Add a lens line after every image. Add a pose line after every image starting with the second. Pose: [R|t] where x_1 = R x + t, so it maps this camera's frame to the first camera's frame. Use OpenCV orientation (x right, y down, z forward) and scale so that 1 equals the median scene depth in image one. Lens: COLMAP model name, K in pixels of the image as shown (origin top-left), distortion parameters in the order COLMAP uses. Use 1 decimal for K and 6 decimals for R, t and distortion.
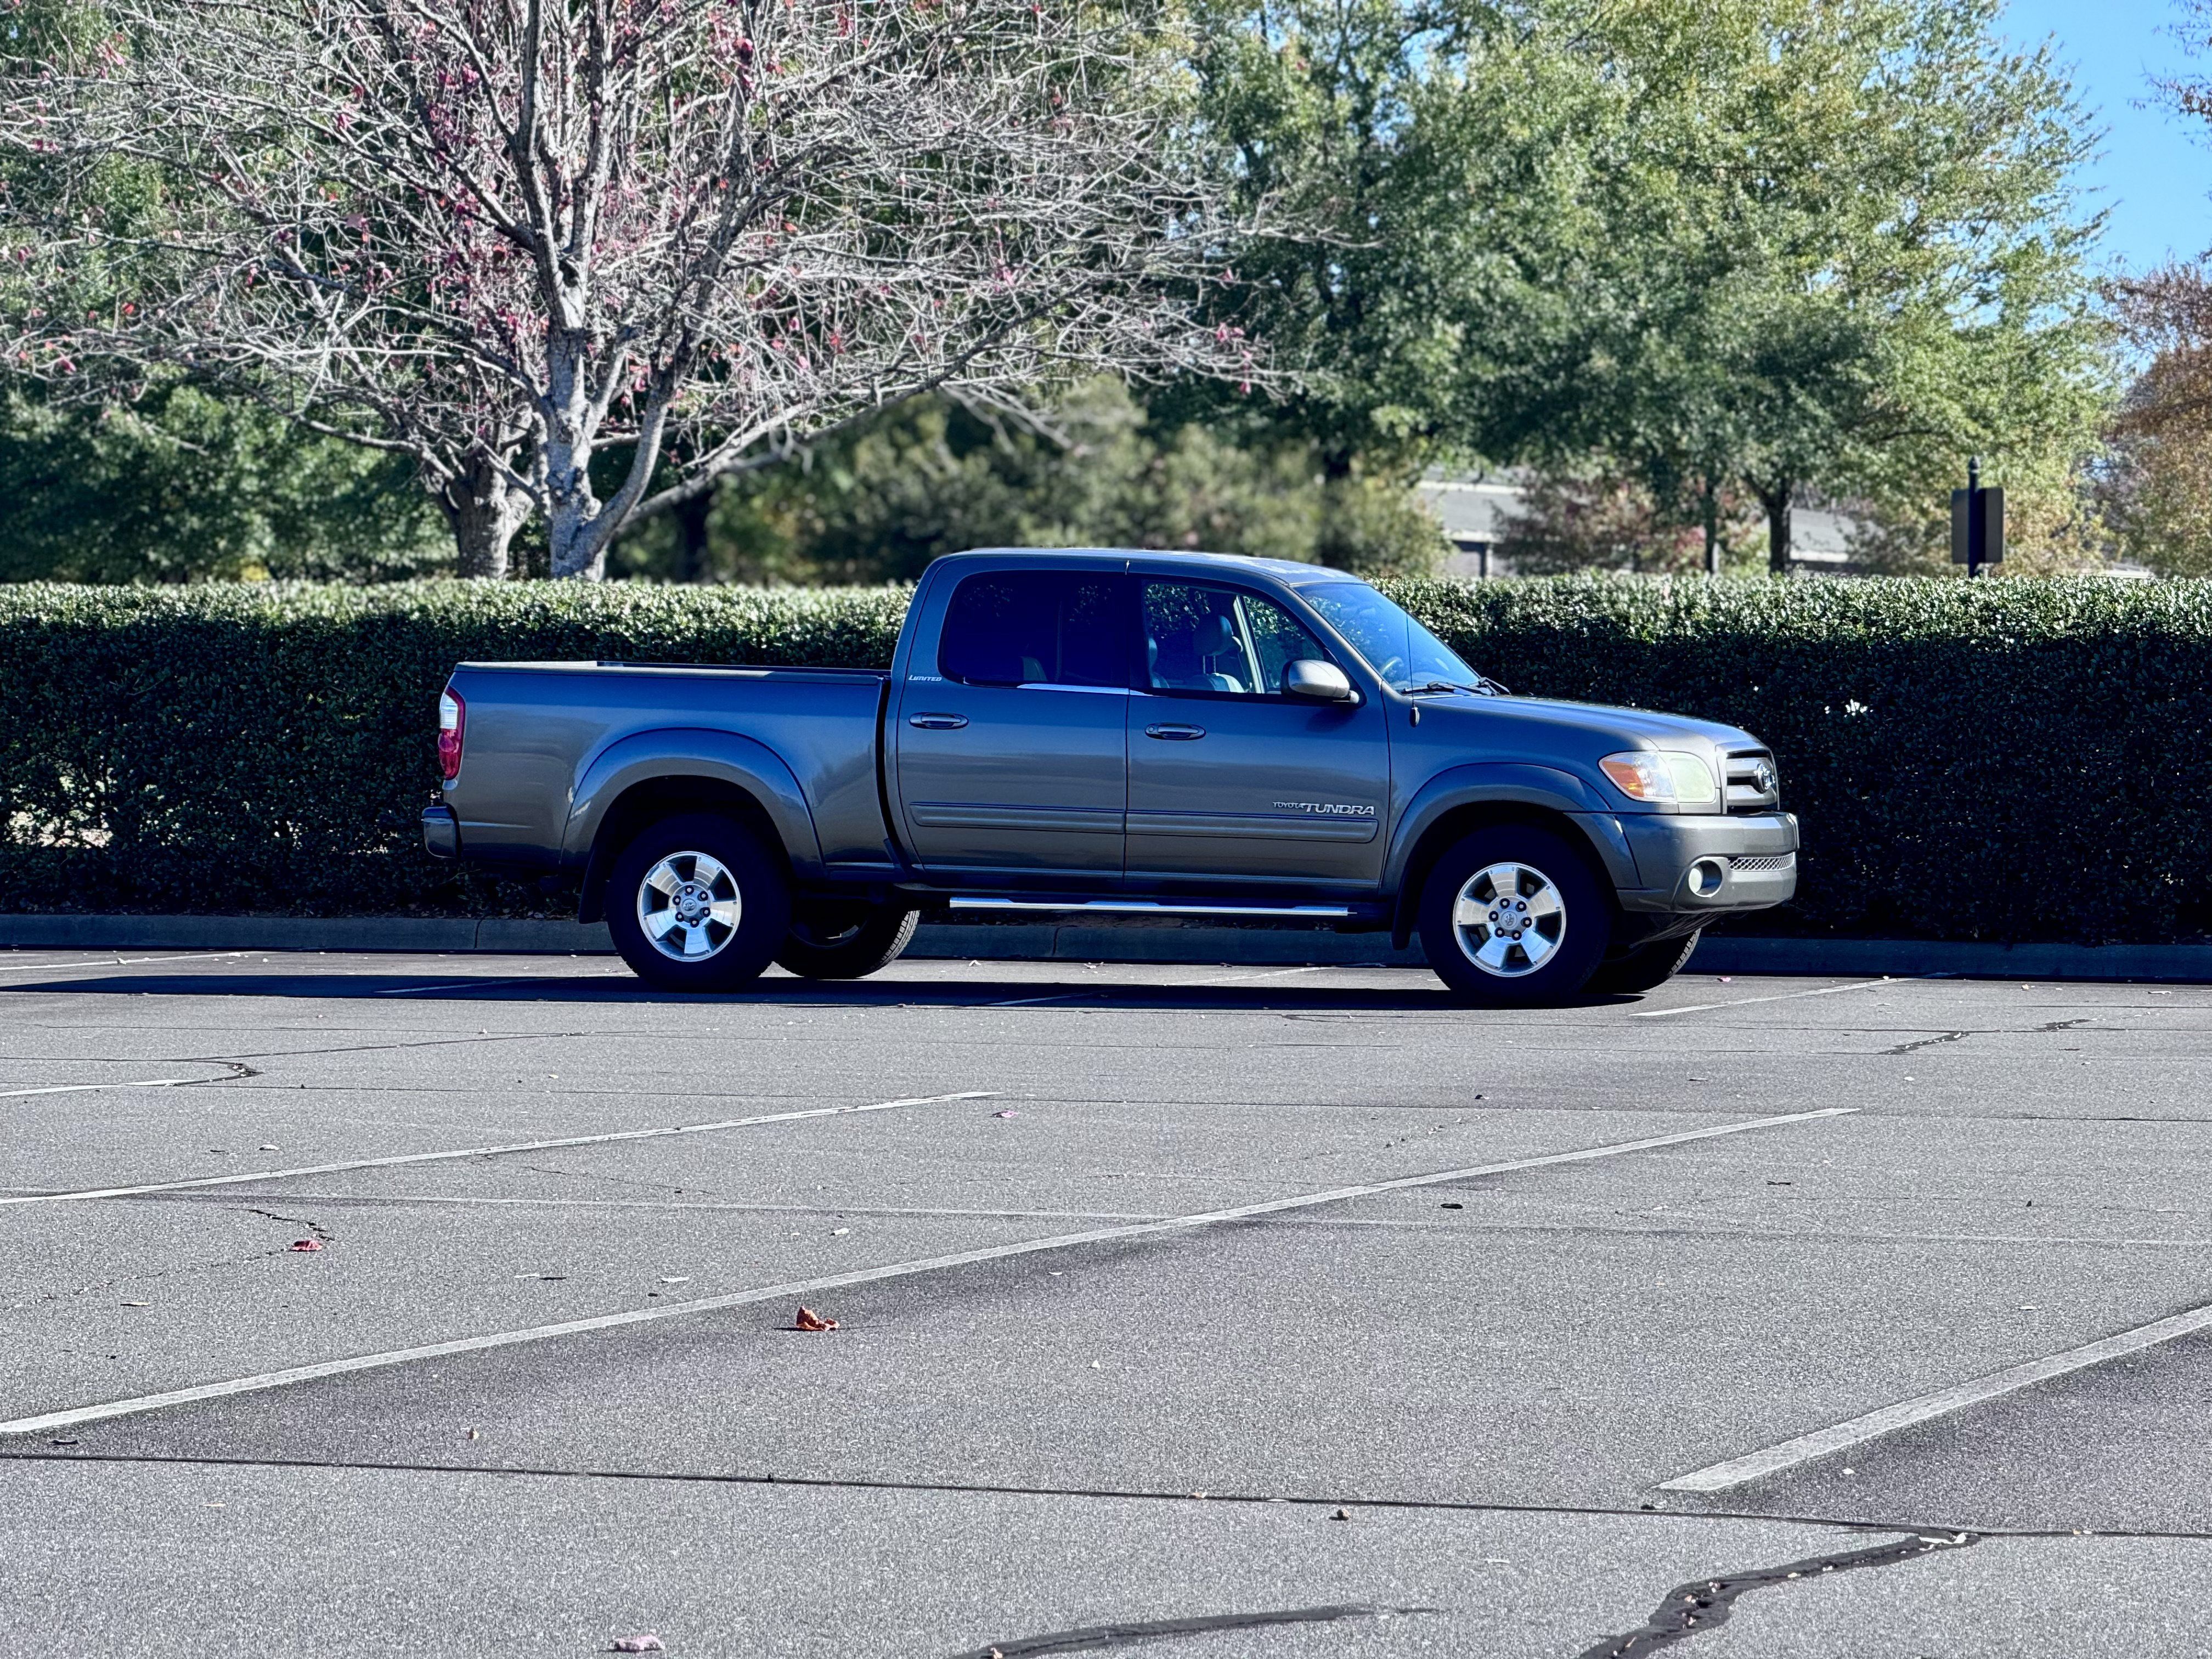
lens RADIAL K [[7766.2, 0, 1039.6], [0, 7766.2, 838.6], [0, 0, 1]] dist [0.257891, 0.000000]
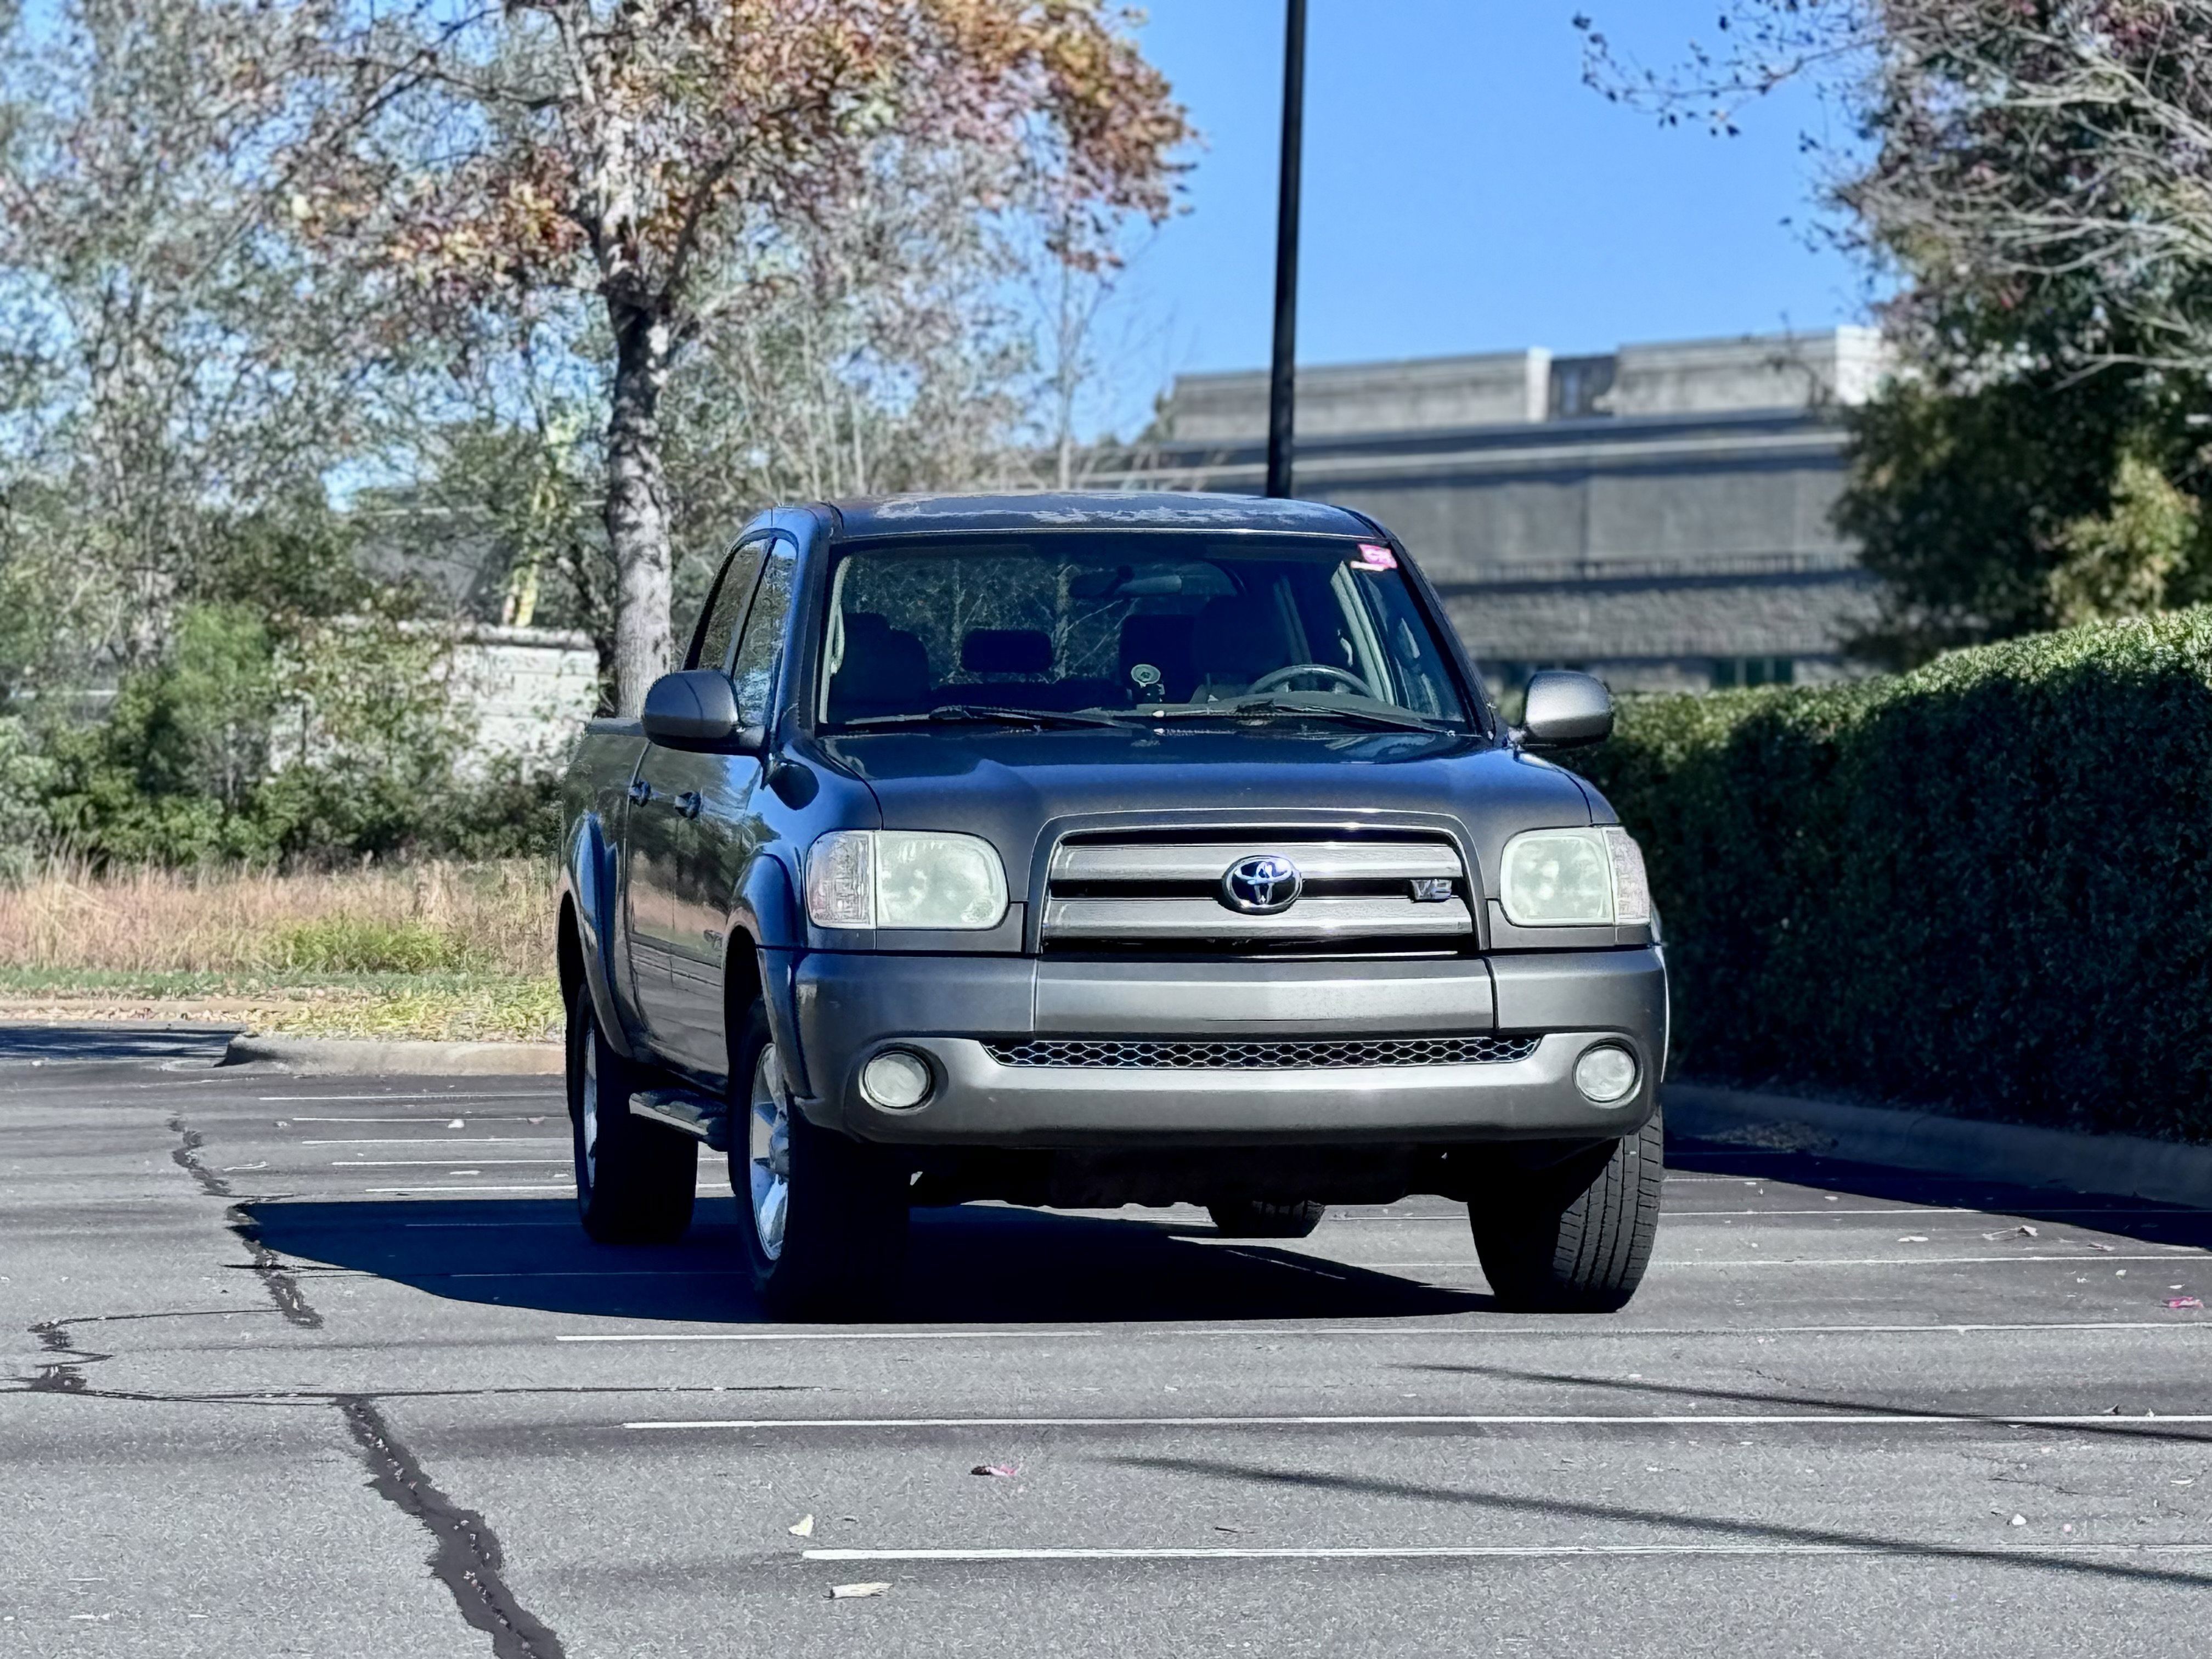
lens RADIAL K [[7766.2, 0, 1095.3], [0, 7766.2, 834.0], [0, 0, 1]] dist [0.257891, 0.000000]
pose [[0.466130, -0.010842, -0.884650, 0.468590], [-0.013062, 0.999732, -0.019134, -0.001155], [0.884620, 0.020474, 0.465863, 0.672192]]
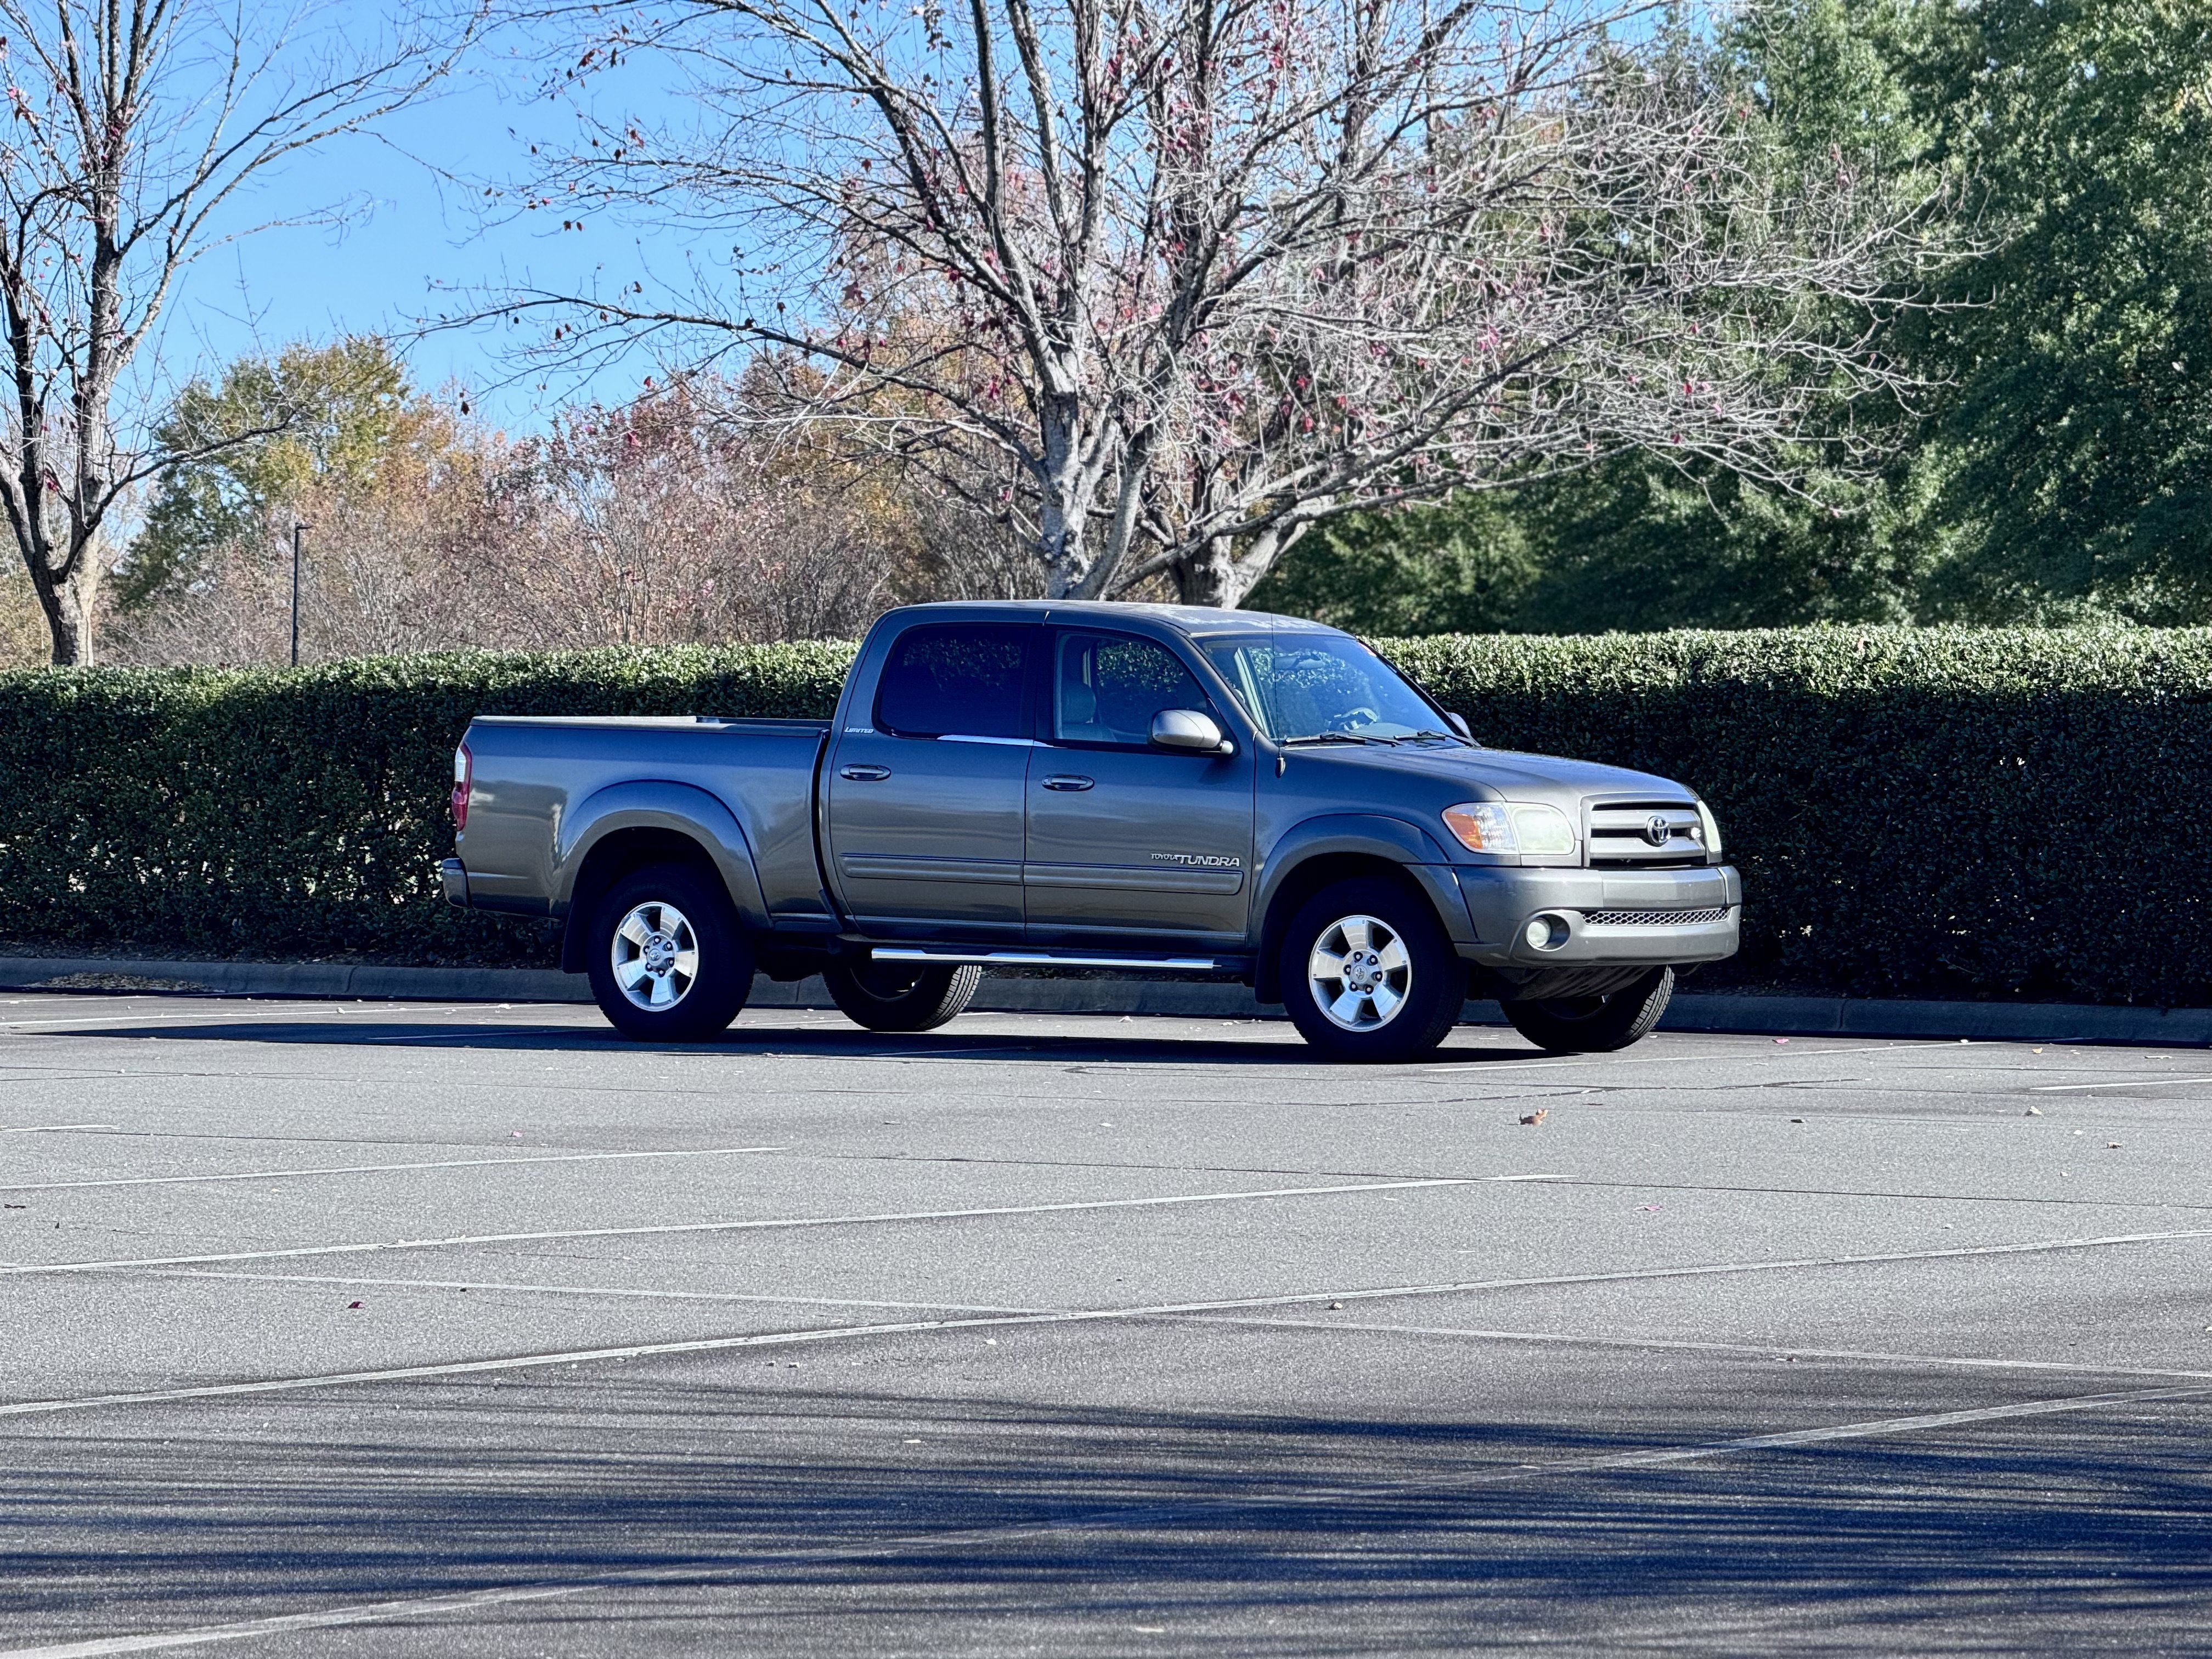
lens RADIAL K [[7766.2, 0, 1068.4], [0, 7766.2, 828.4], [0, 0, 1]] dist [0.257891, 0.000000]
pose [[0.958243, 0.001514, -0.285951, 0.266457], [-0.005230, 0.999911, -0.012233, 0.003745], [0.285907, 0.013218, 0.958166, 0.040591]]
